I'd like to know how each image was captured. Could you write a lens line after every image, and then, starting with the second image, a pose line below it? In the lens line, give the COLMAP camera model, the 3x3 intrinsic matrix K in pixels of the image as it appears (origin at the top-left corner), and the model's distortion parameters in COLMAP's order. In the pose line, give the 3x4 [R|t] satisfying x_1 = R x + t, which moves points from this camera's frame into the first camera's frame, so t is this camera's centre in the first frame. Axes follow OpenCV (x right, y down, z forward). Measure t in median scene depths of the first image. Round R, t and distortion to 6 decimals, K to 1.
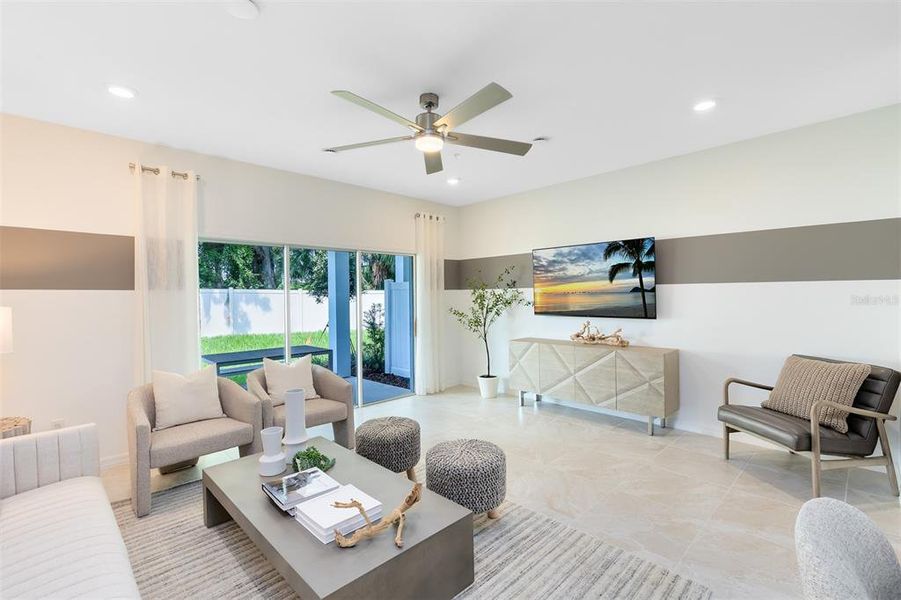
lens RADIAL K [[406.4, 0, 450.5], [0, 406.4, 300.0], [0, 0, 1]] dist [0.001143, 0.000797]
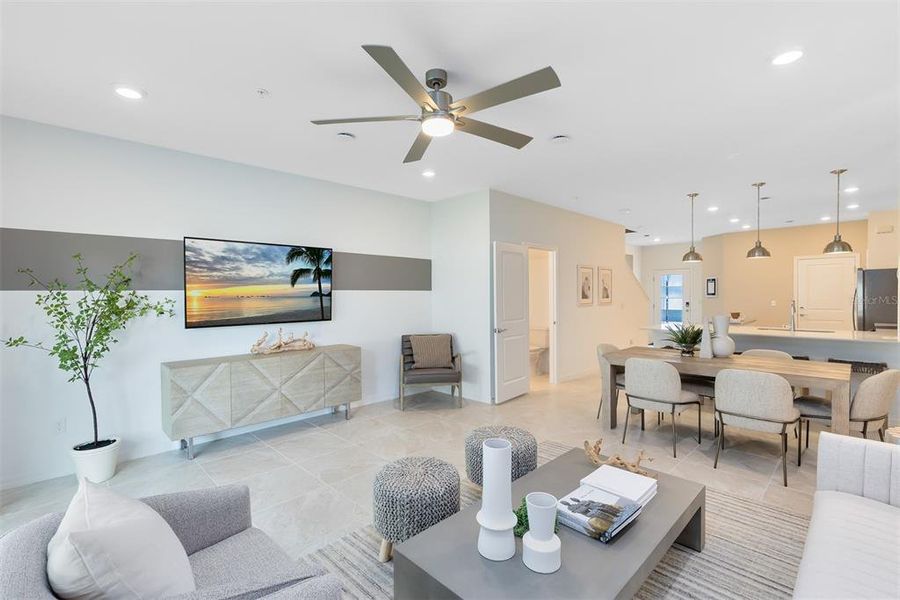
lens RADIAL K [[410.0, 0, 450.8], [0, 410.0, 292.3], [0, 0, 1]] dist [0.000636, 0.000481]
pose [[-0.003397, 0.012410, 0.999917, -0.609128], [0.020692, 0.999710, -0.012337, -0.009567], [-0.999780, 0.020649, -0.003653, 0.622775]]
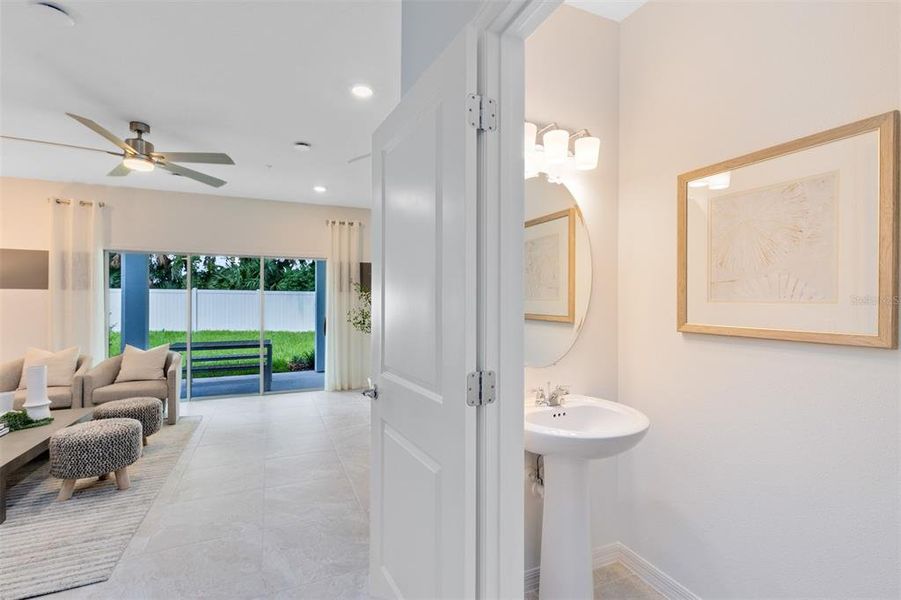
lens RADIAL K [[406.4, 0, 450.5], [0, 406.4, 300.0], [0, 0, 1]] dist [0.001143, 0.000797]
pose [[0.935518, 0.012707, -0.353049, 0.764633], [-0.016619, 0.999829, -0.008051, -0.000009], [0.352887, 0.013399, 0.935570, 0.141564]]
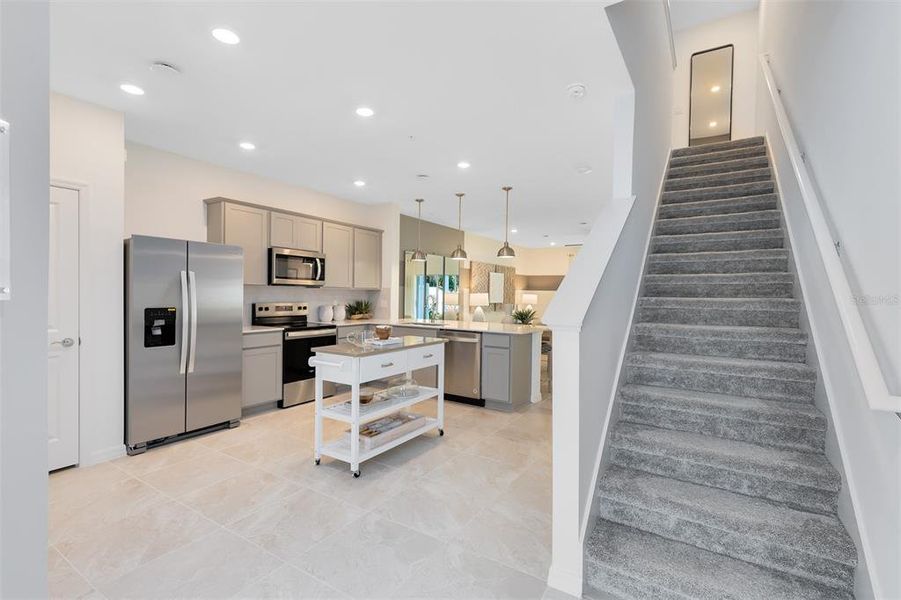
lens RADIAL K [[406.4, 0, 450.5], [0, 406.4, 300.0], [0, 0, 1]] dist [0.001143, 0.000797]
pose [[0.213806, 0.032234, -0.976344, 1.845484], [-0.031638, 0.999160, 0.026059, -0.004981], [0.976364, 0.025318, 0.214646, -0.547157]]
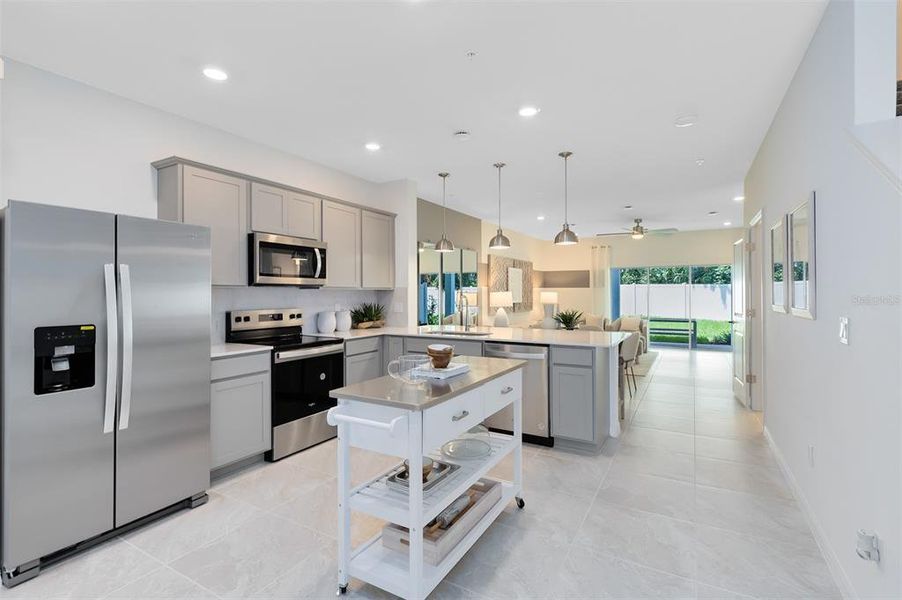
lens RADIAL K [[410.9, 0, 451.8], [0, 410.9, 292.2], [0, 0, 1]] dist [0.000636, 0.000481]
pose [[0.257612, 0.010027, -0.966196, 1.508838], [-0.013040, 0.999891, 0.006900, 0.001579], [0.966160, 0.010822, 0.257715, -0.624470]]
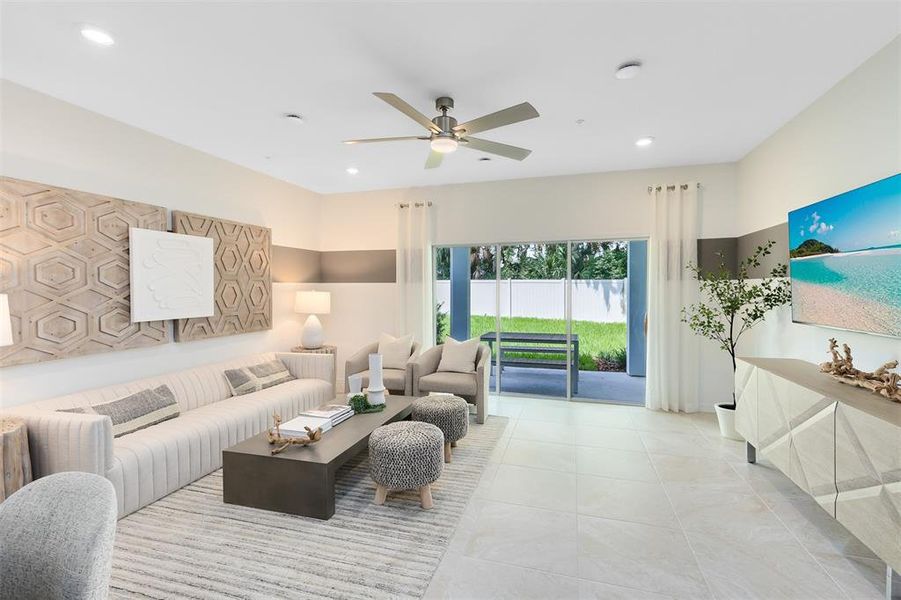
lens RADIAL K [[403.8, 0, 452.2], [0, 403.8, 295.0], [0, 0, 1]] dist [0.000131, 0.000098]
pose [[0.481564, 0.025272, -0.876047, 0.565418], [-0.013470, 0.999680, 0.021434, -0.009729], [0.876307, 0.001479, 0.481750, 0.322843]]
